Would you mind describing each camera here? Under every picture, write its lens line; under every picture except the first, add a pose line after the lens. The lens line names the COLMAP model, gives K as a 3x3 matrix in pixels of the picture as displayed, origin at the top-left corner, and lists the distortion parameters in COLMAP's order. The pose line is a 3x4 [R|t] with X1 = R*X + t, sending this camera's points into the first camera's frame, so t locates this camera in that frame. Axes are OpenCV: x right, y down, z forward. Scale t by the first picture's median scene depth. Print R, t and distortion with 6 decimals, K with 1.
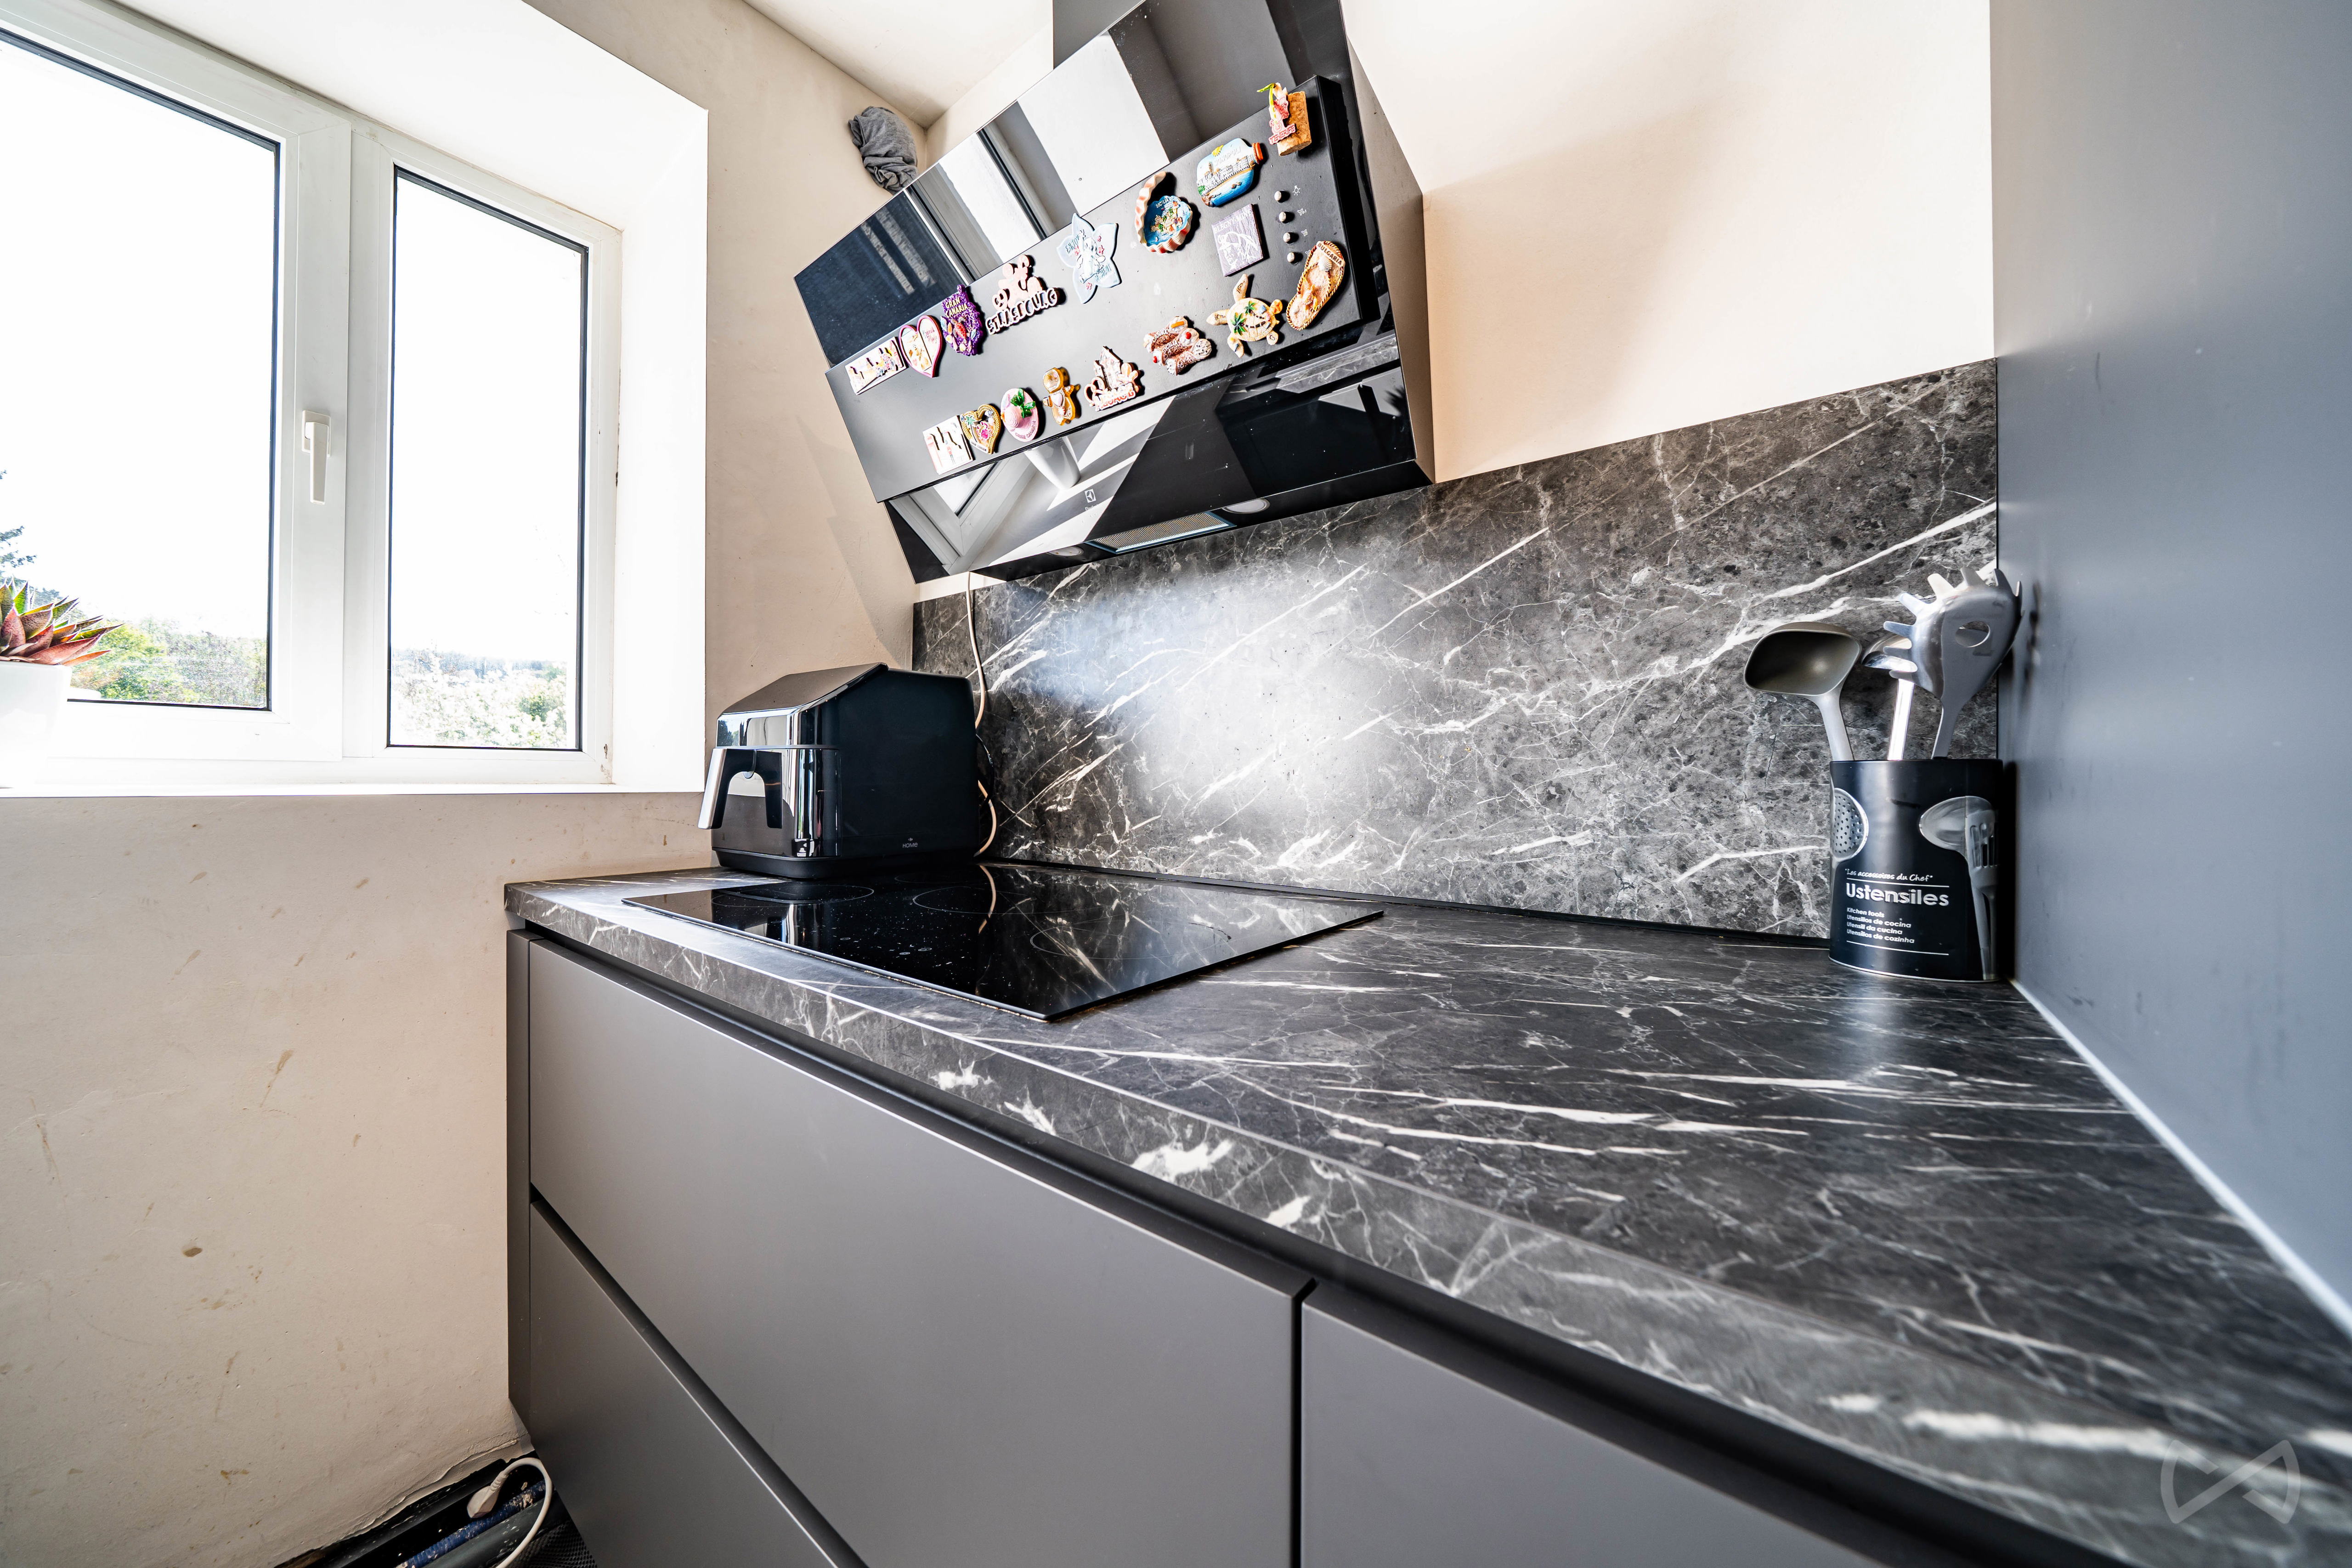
lens RADIAL K [[795.9, 0, 1176.0], [0, 795.9, 784.0], [0, 0, 1]] dist [-0.010388, -0.000104]
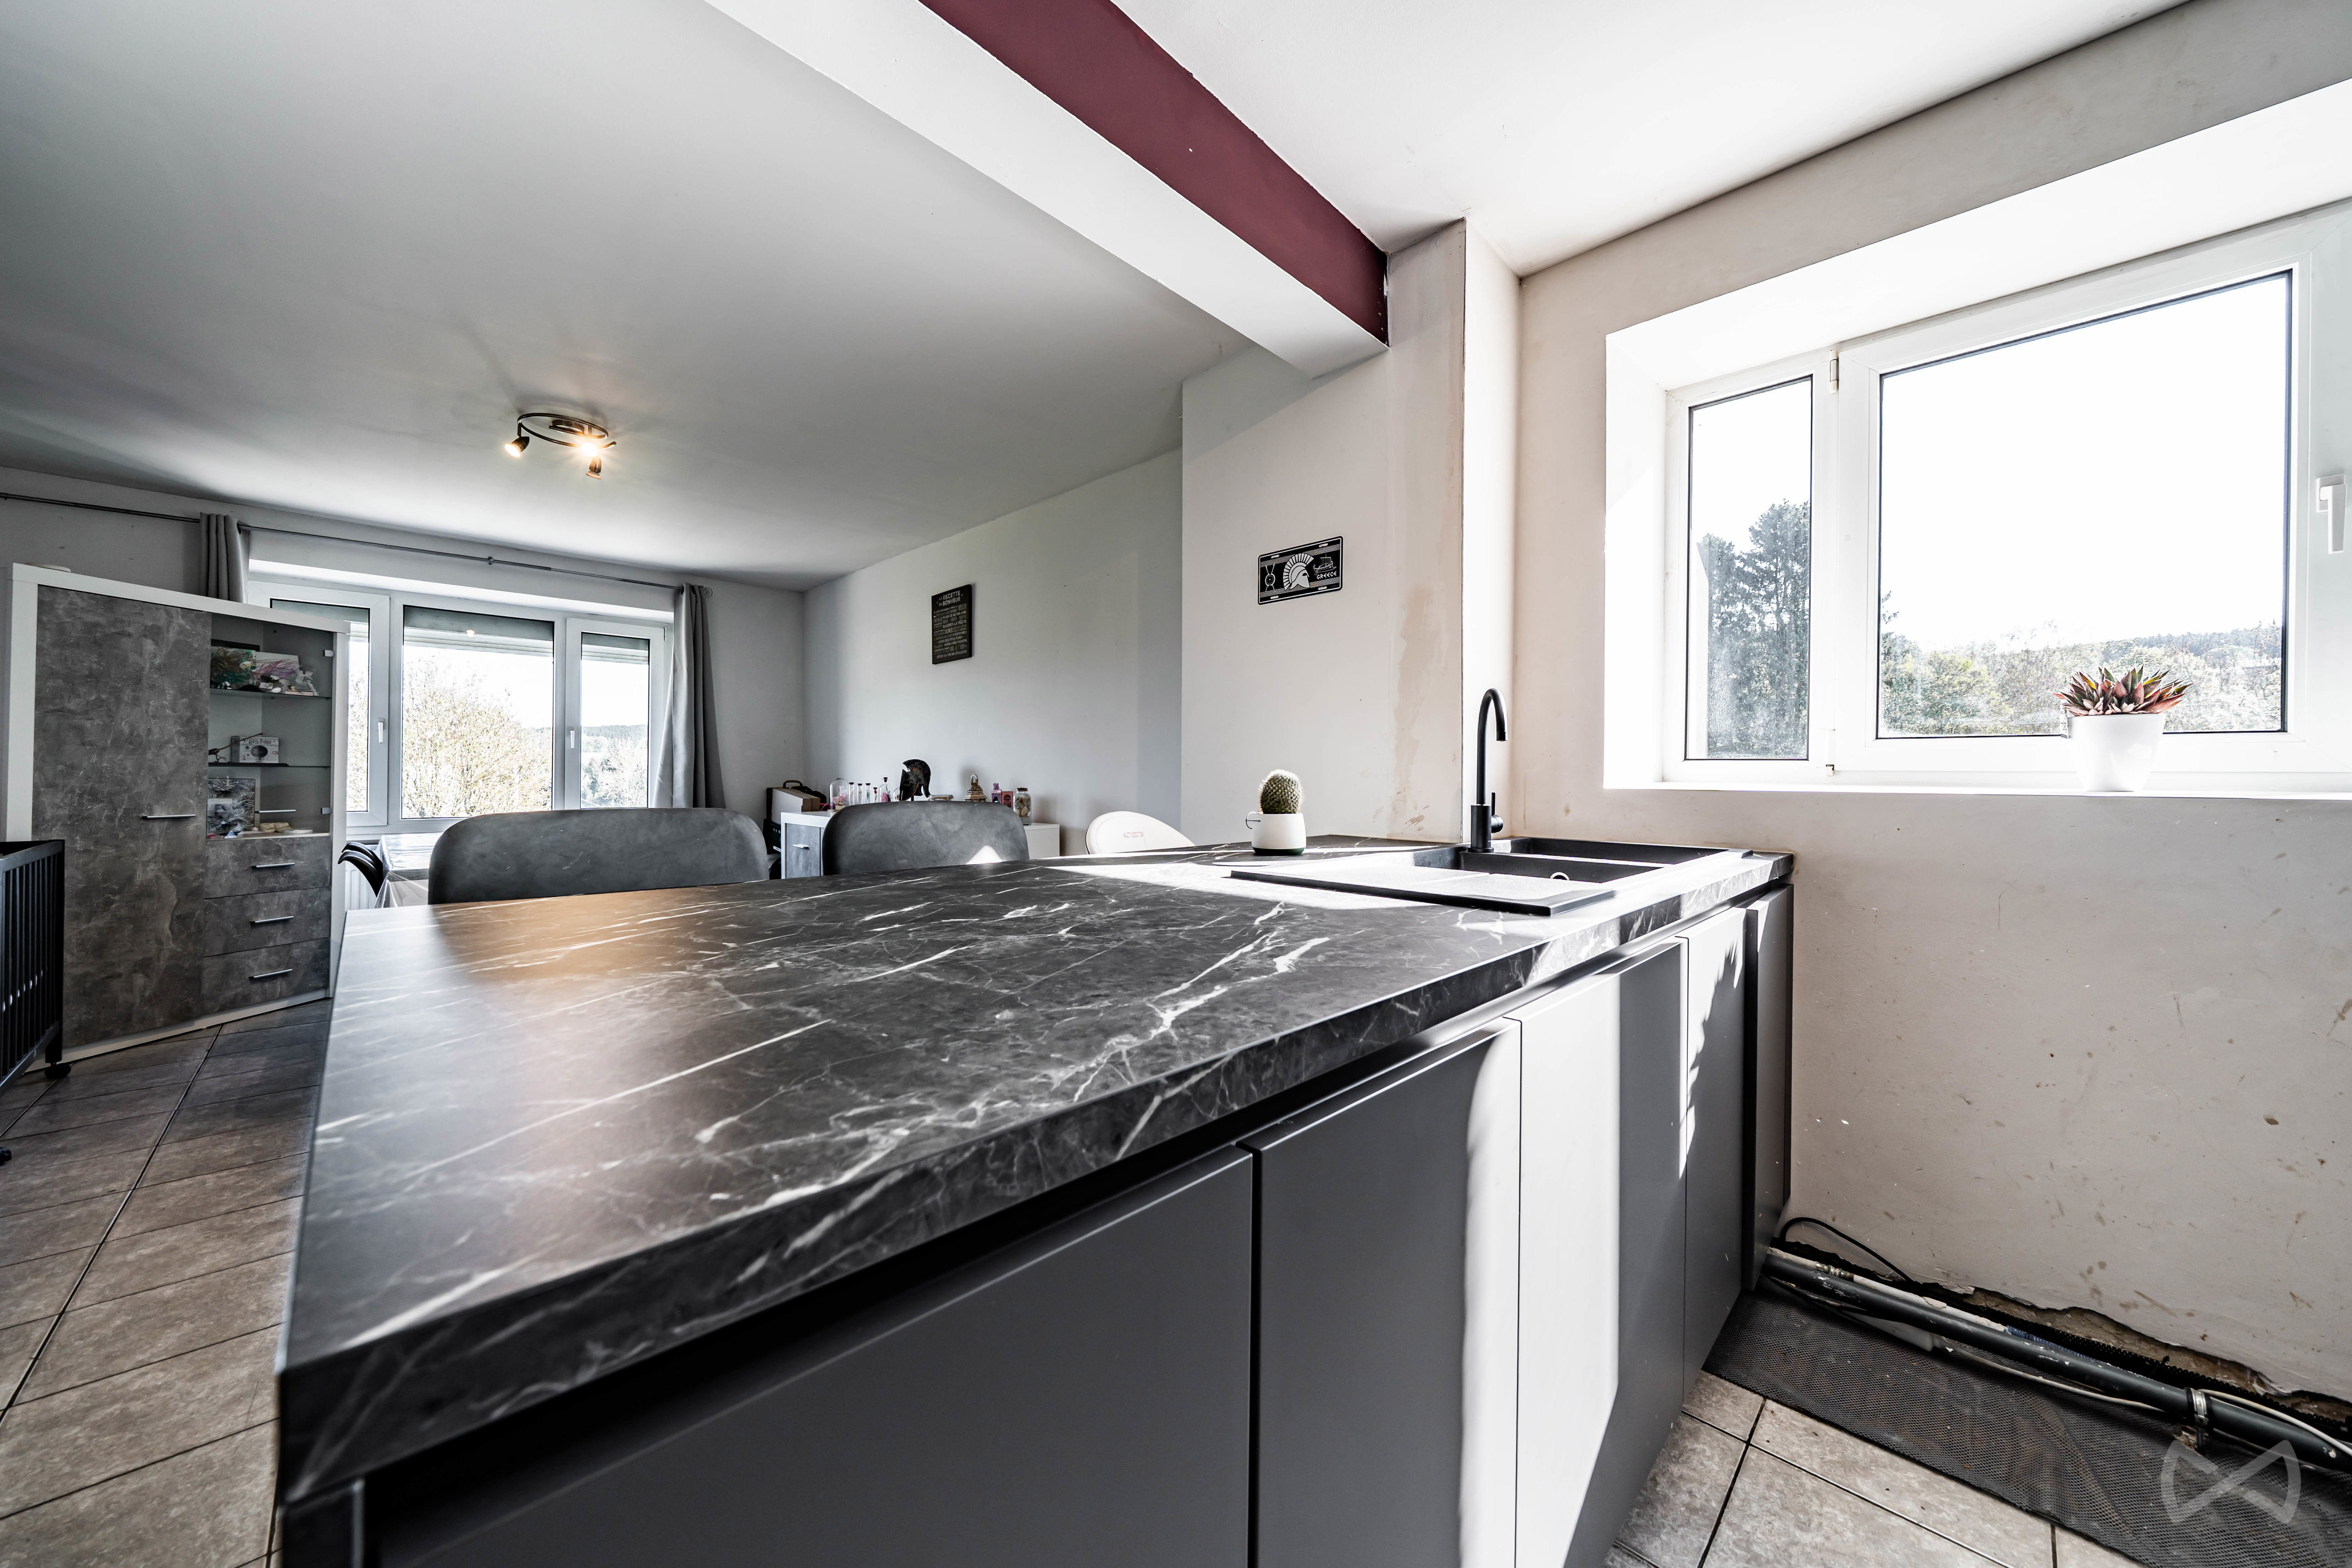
lens RADIAL K [[822.1, 0, 1153.7], [0, 822.1, 772.3], [0, 0, 1]] dist [-0.007207, -0.000072]
pose [[-0.127344, -0.010115, -0.991807, 0.564381], [-0.013354, 0.999875, -0.008482, 0.008348], [0.991769, 0.012164, -0.127463, -1.024491]]
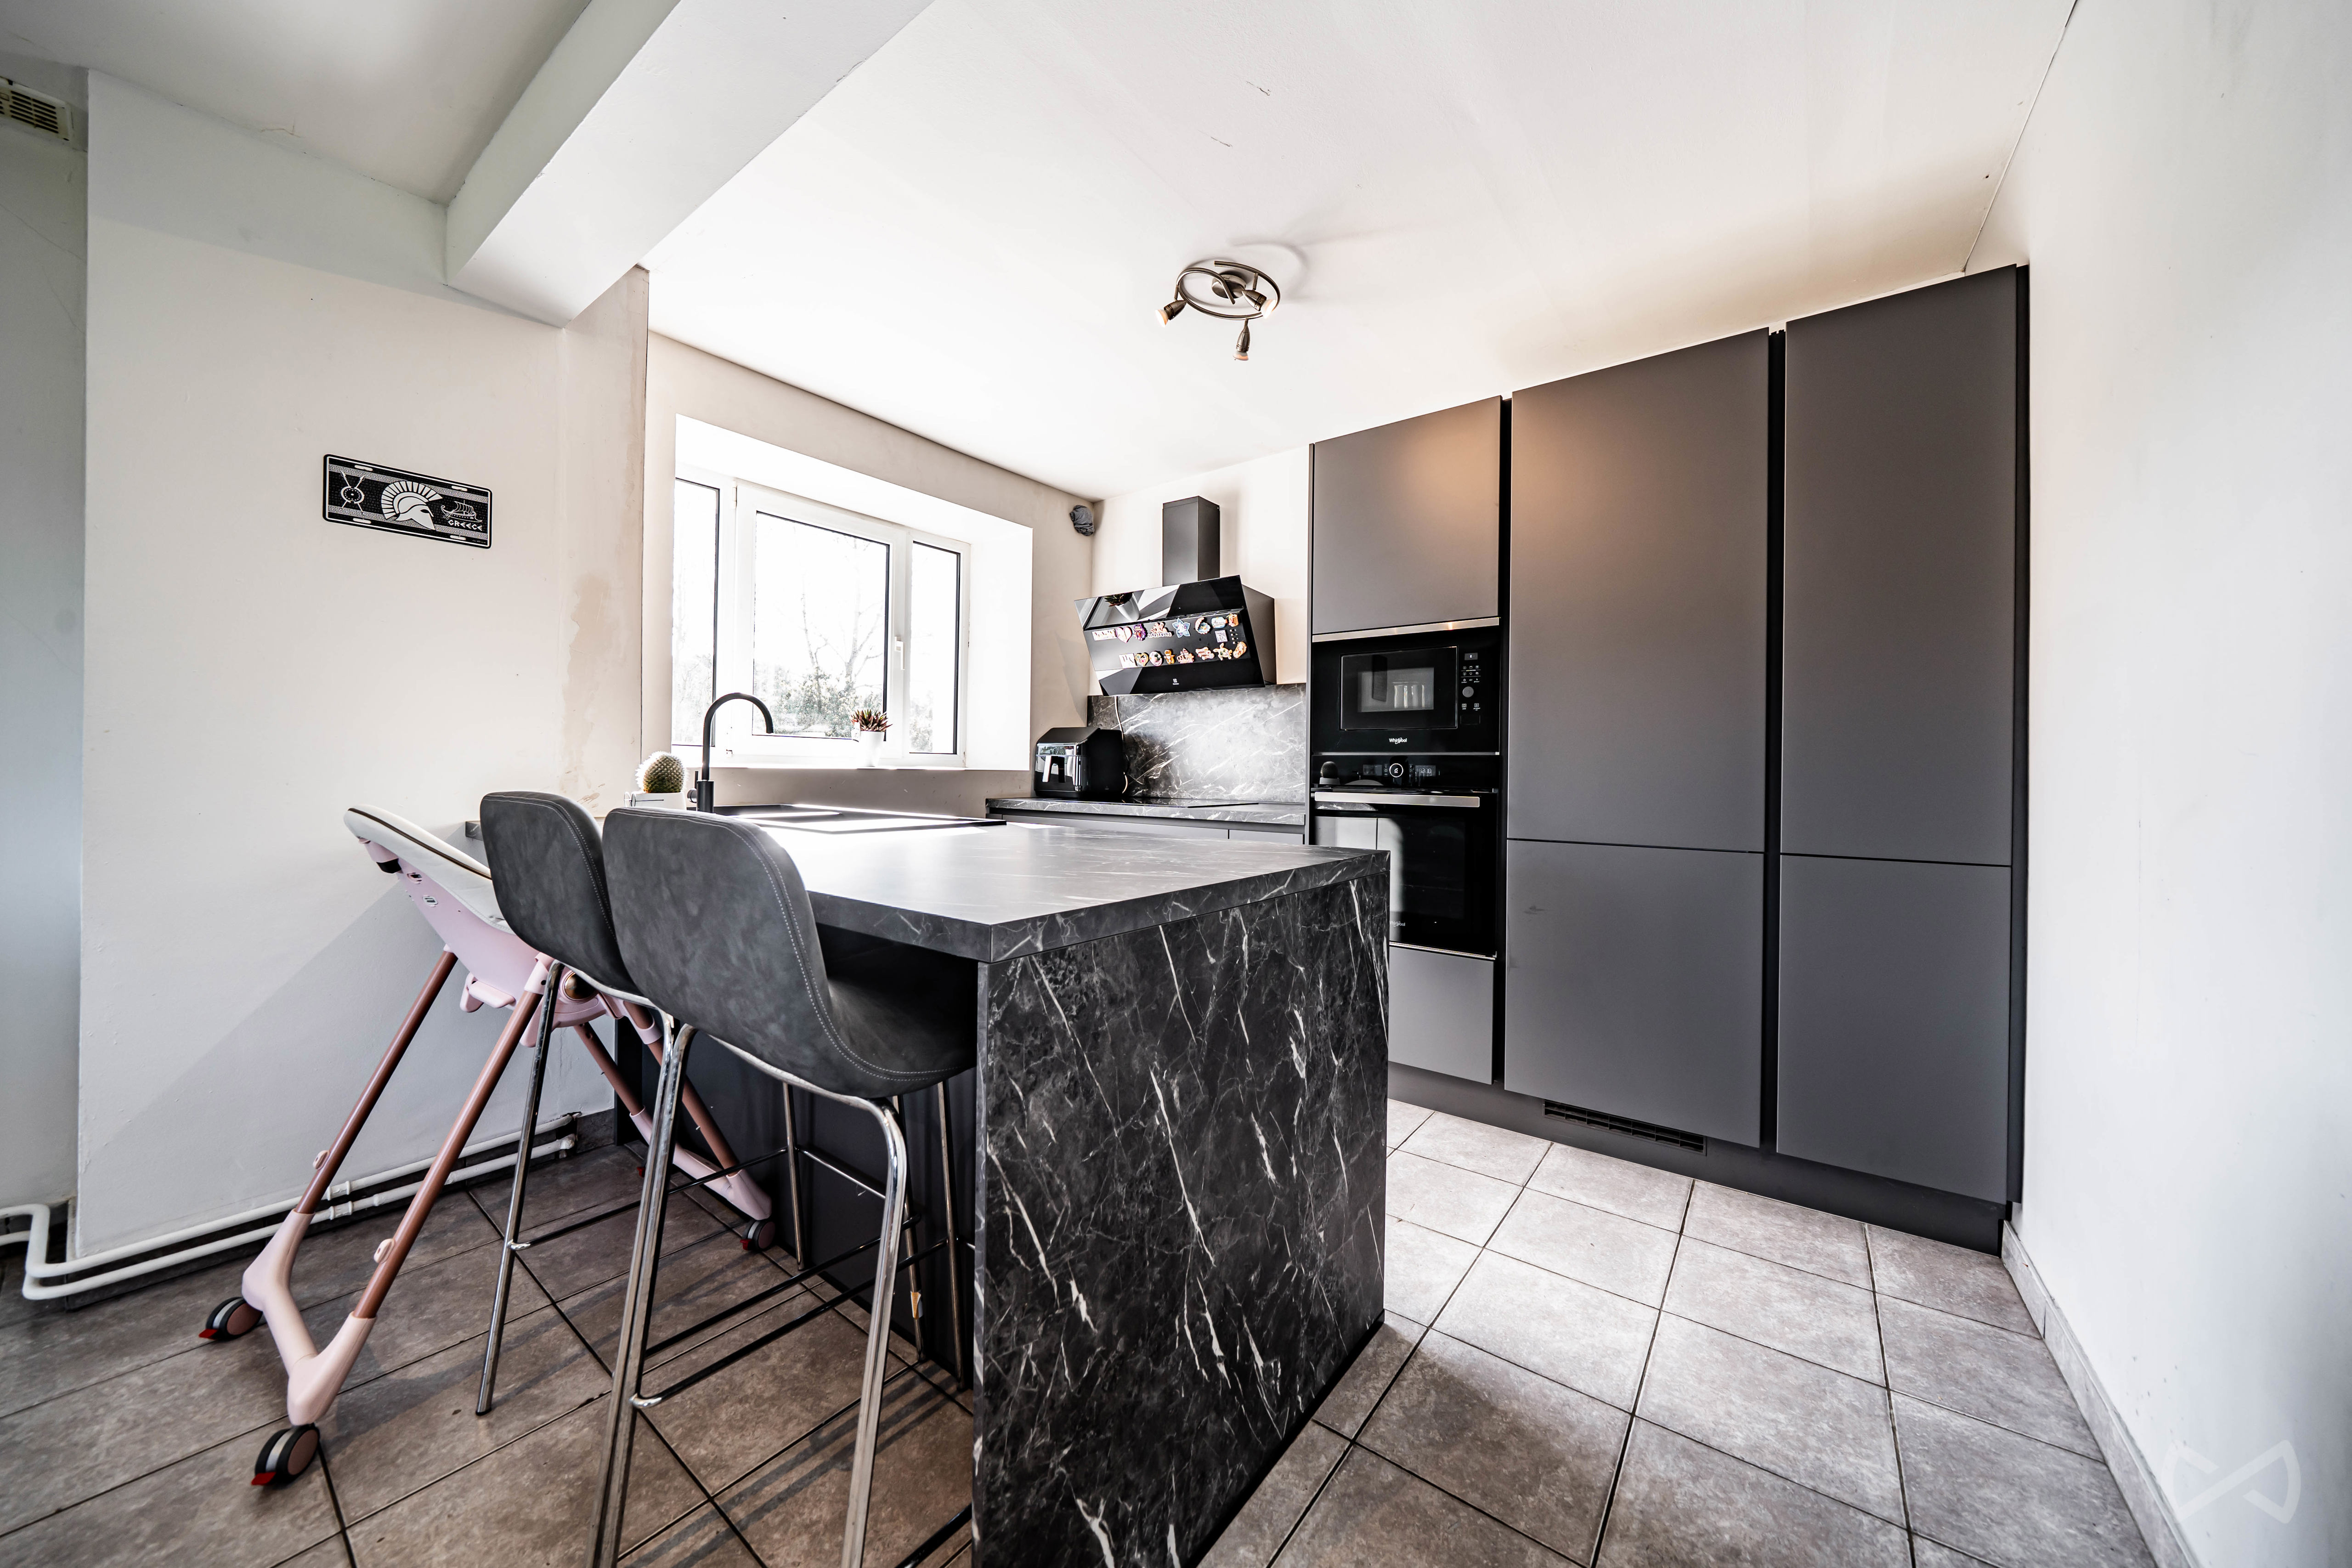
lens RADIAL K [[827.2, 0, 1151.7], [0, 827.2, 770.4], [0, 0, 1]] dist [-0.006856, -0.000076]
pose [[0.999934, 0.007275, 0.008838, -0.337904], [-0.007235, 0.999964, -0.004502, 0.036784], [-0.008870, 0.004437, 0.999951, -3.530385]]
